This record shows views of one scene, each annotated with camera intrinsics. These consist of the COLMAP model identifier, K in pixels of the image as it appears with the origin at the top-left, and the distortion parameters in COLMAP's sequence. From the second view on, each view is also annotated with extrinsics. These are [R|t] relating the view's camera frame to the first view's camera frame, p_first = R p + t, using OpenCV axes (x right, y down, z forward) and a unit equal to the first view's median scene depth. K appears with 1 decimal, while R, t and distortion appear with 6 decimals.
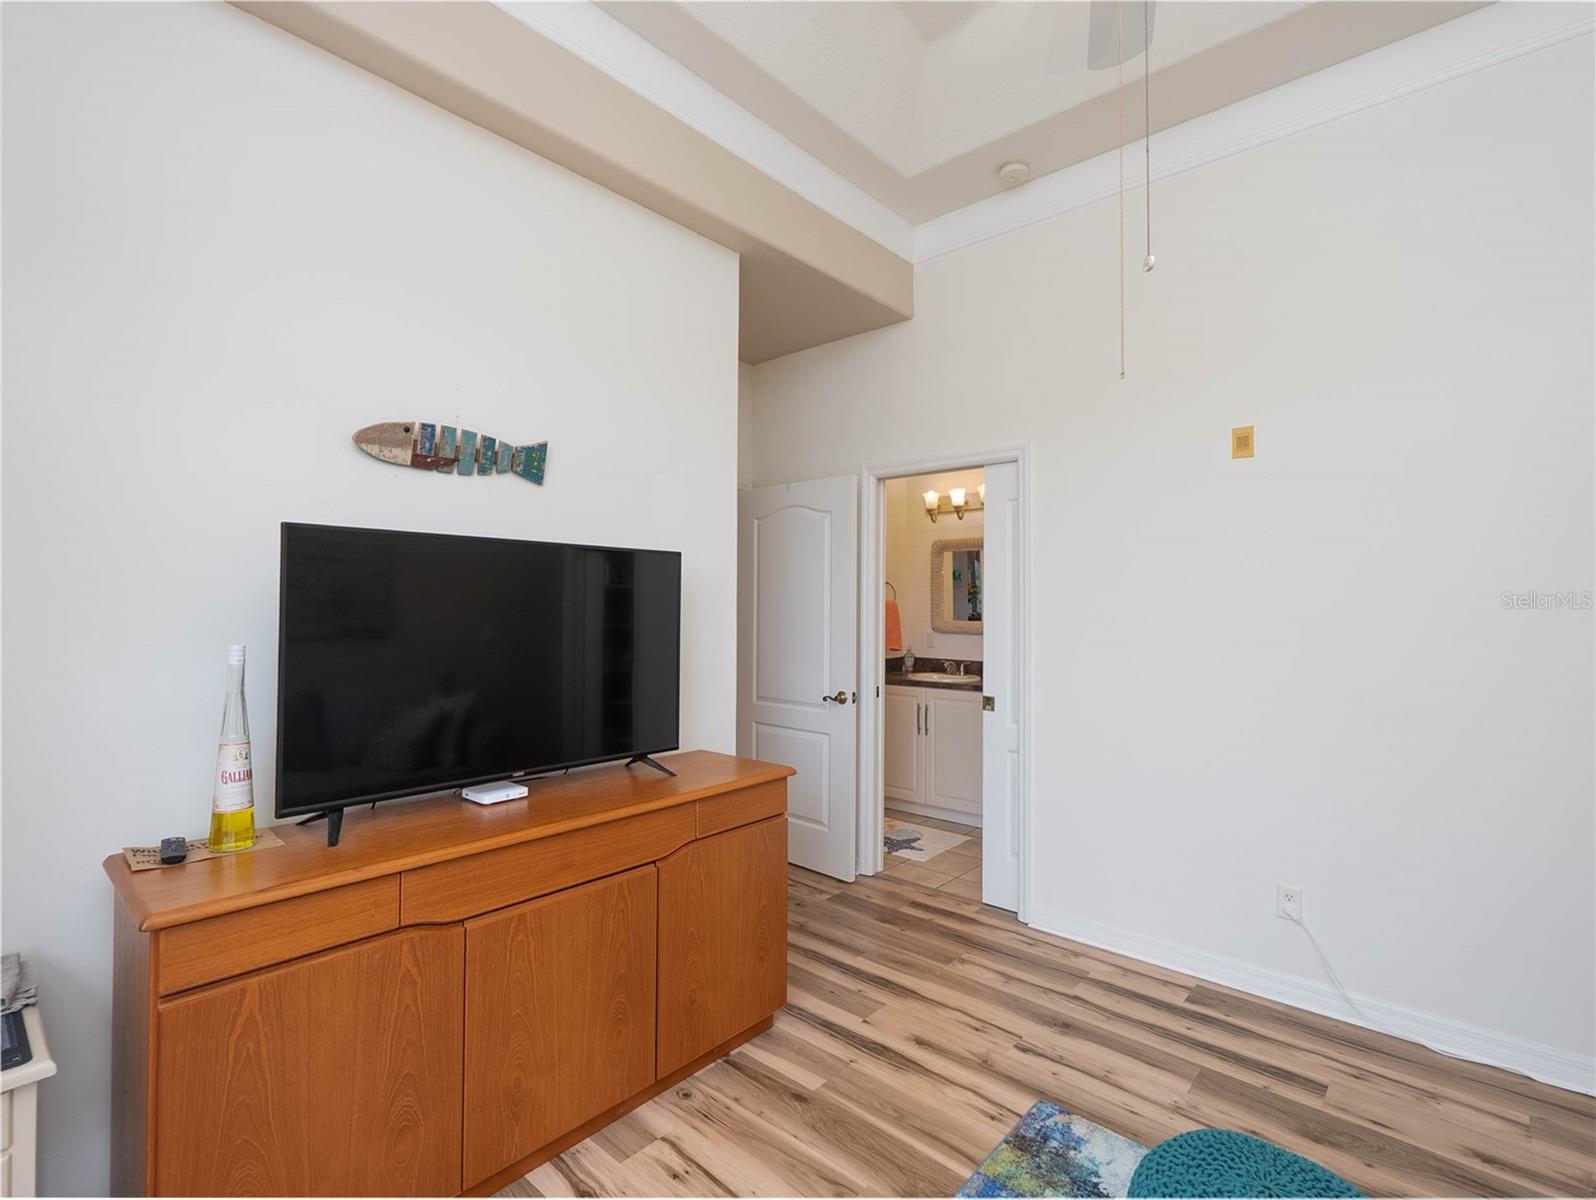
lens RADIAL K [[753.9, 0, 805.5], [0, 753.9, 594.7], [0, 0, 1]] dist [-0.007664, -0.000704]
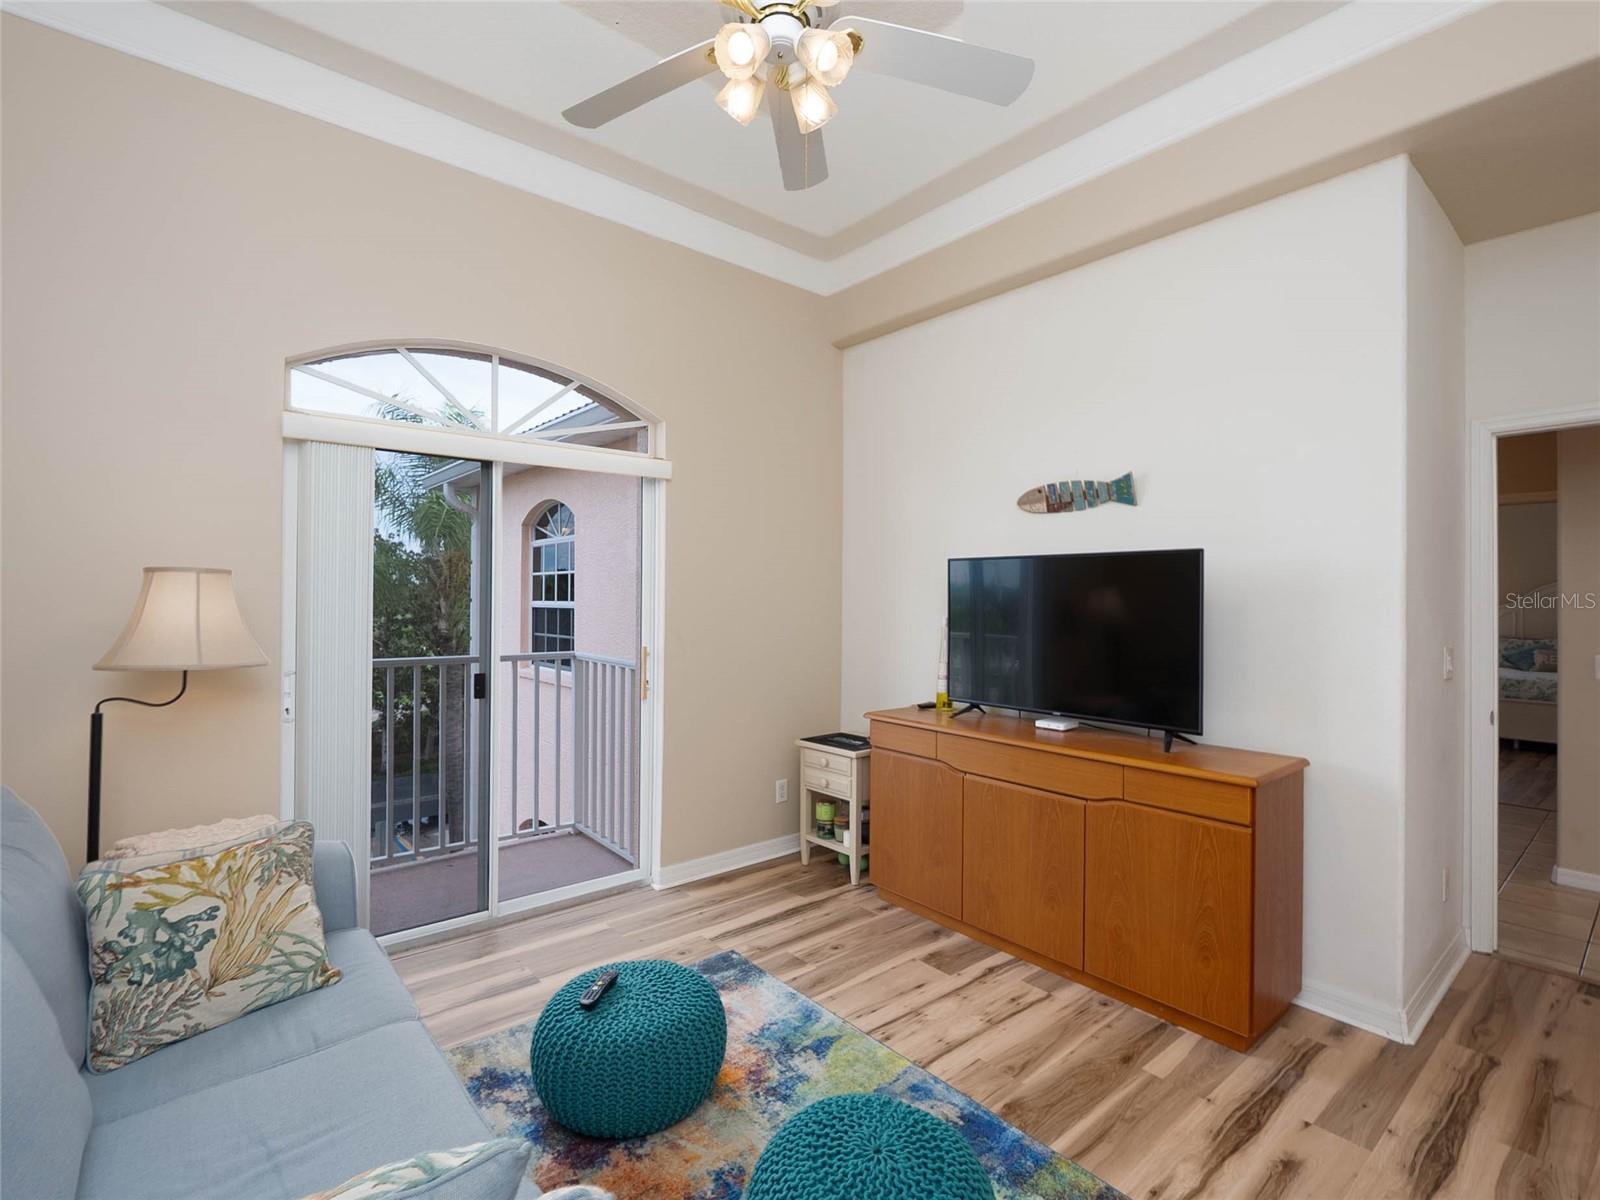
lens RADIAL K [[755.8, 0, 807.6], [0, 755.8, 594.6], [0, 0, 1]] dist [-0.007664, -0.000704]
pose [[-0.141321, -0.007688, -0.989934, 1.003253], [0.008497, 0.999924, -0.008979, 0.013120], [0.989927, -0.009680, -0.141245, 0.634073]]
